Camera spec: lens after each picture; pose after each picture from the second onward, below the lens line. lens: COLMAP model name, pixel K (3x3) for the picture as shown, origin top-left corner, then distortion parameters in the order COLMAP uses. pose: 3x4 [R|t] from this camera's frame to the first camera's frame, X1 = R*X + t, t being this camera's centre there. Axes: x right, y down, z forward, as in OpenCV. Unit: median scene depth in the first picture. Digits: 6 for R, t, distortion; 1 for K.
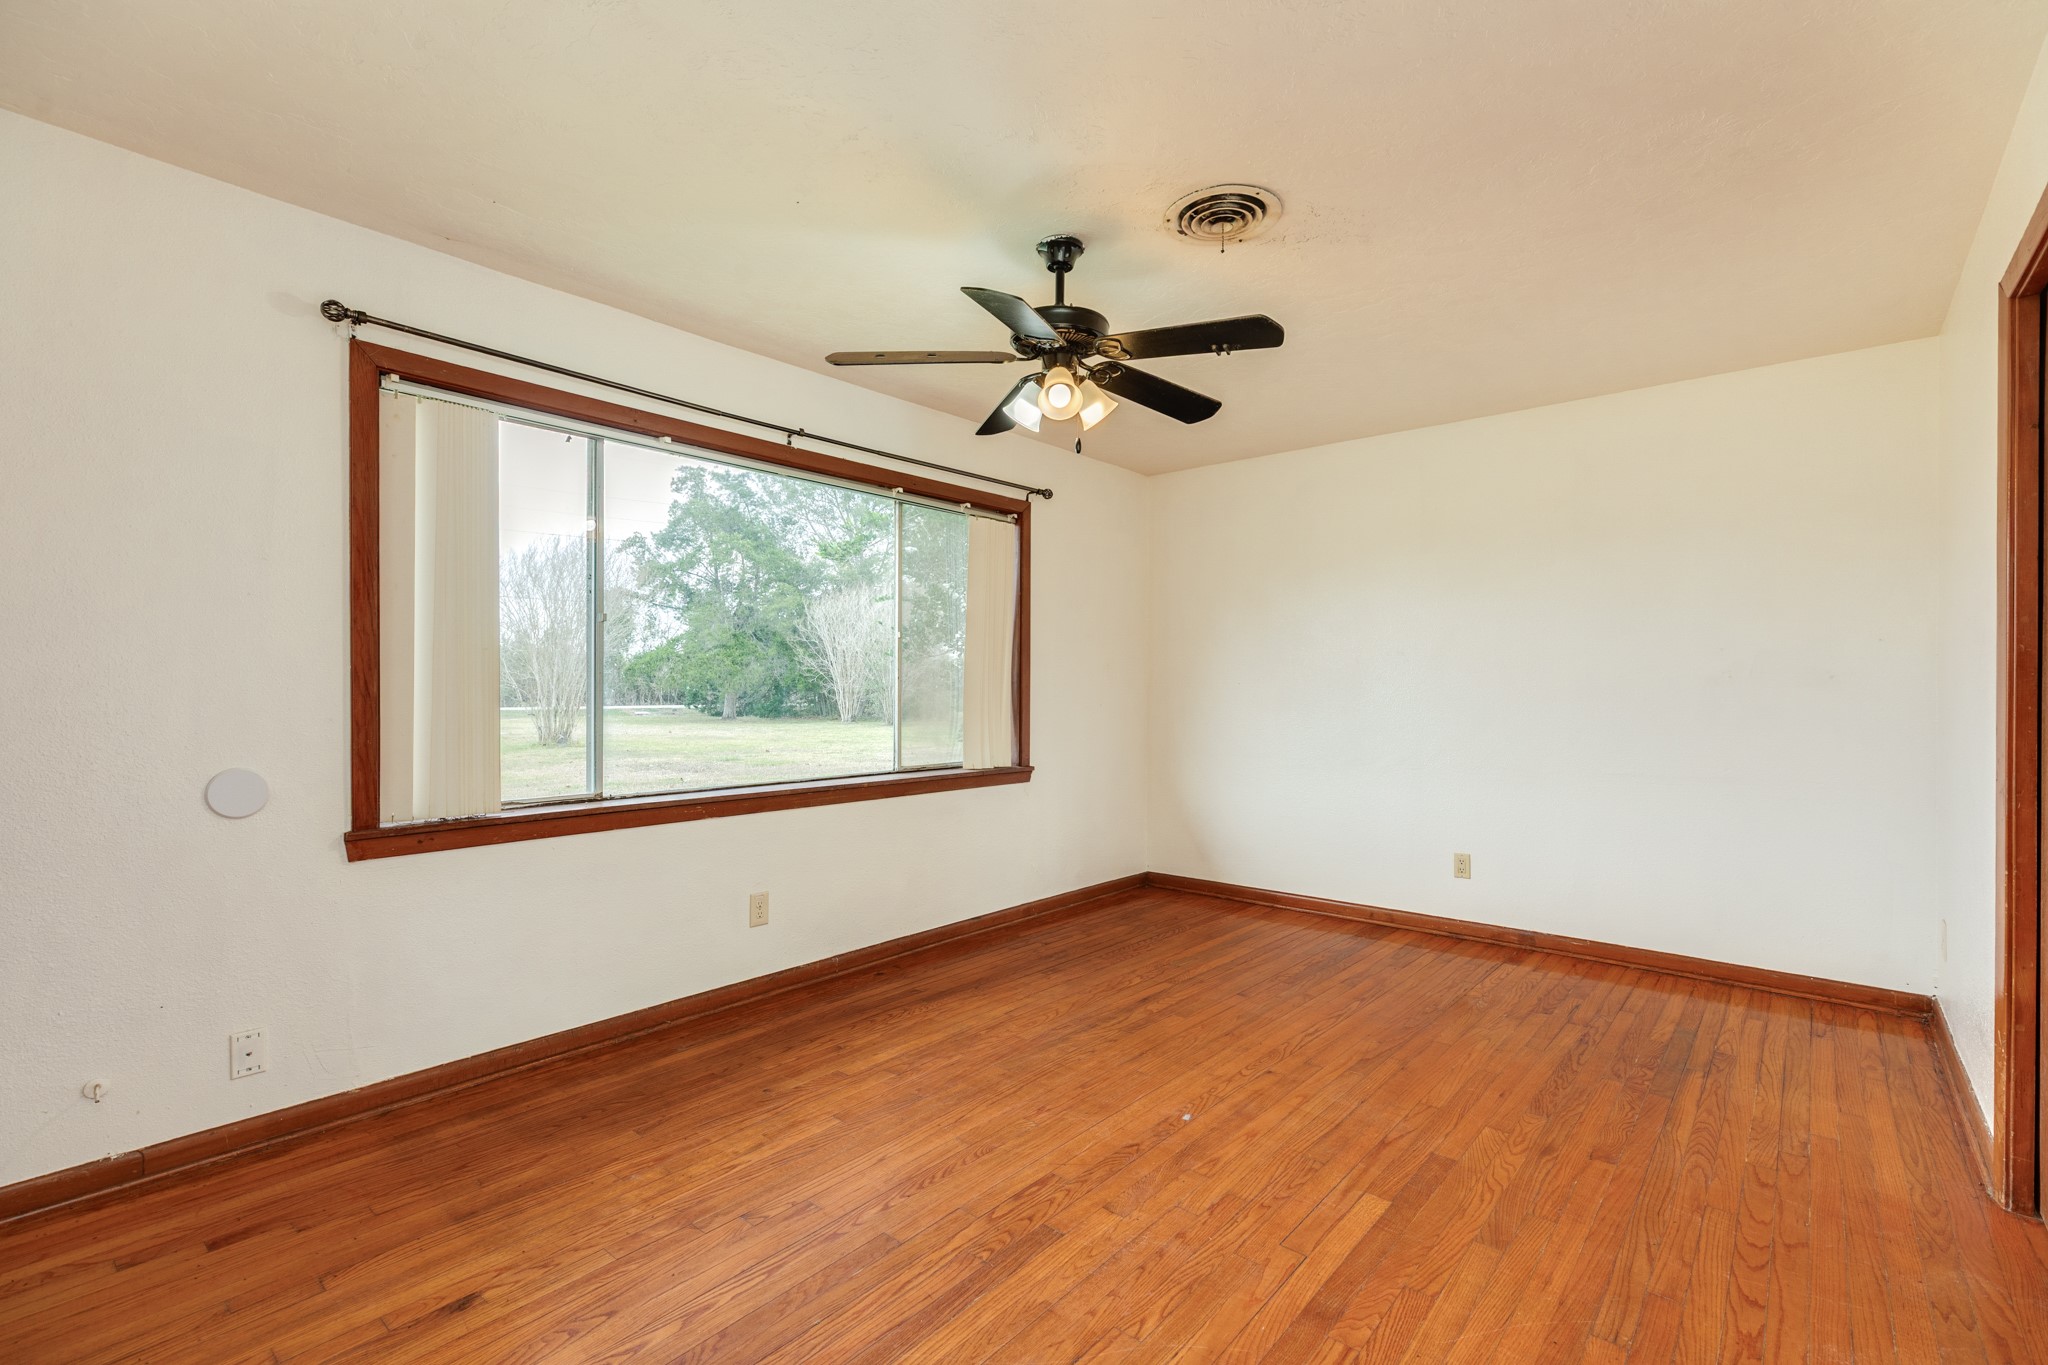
lens RADIAL K [[917.1, 0, 1020.5], [0, 917.1, 691.3], [0, 0, 1]] dist [0.024290, 0.000321]
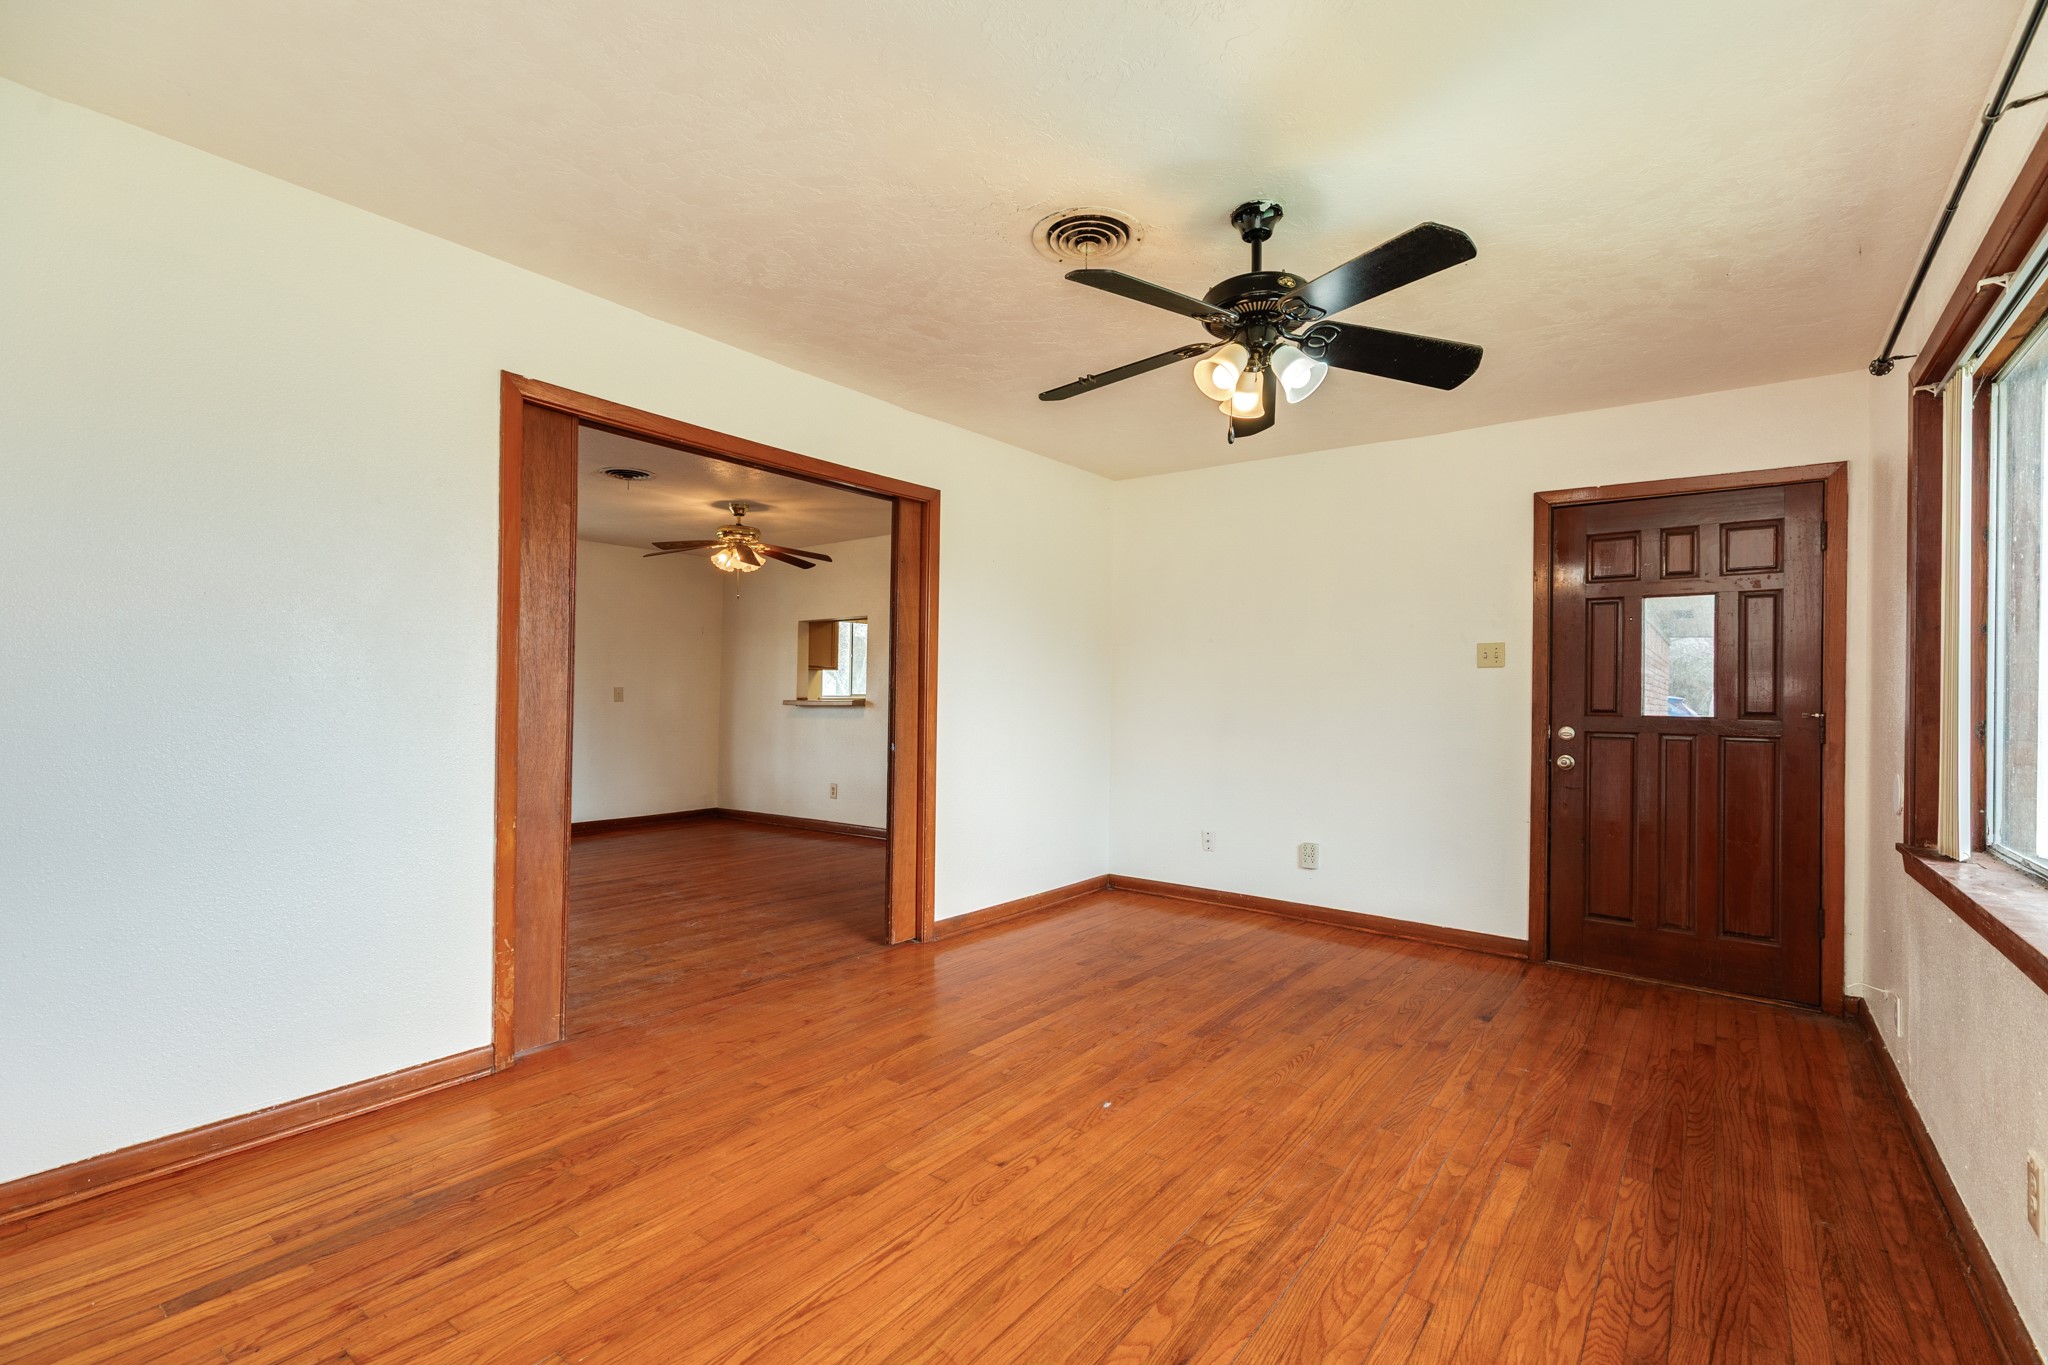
lens RADIAL K [[917.1, 0, 1022.2], [0, 917.1, 688.0], [0, 0, 1]] dist [0.024290, 0.000321]
pose [[-0.998109, -0.021405, -0.057617, 0.321510], [-0.021057, 0.999756, -0.006643, 0.002218], [0.057745, -0.005417, -0.998317, 1.892832]]
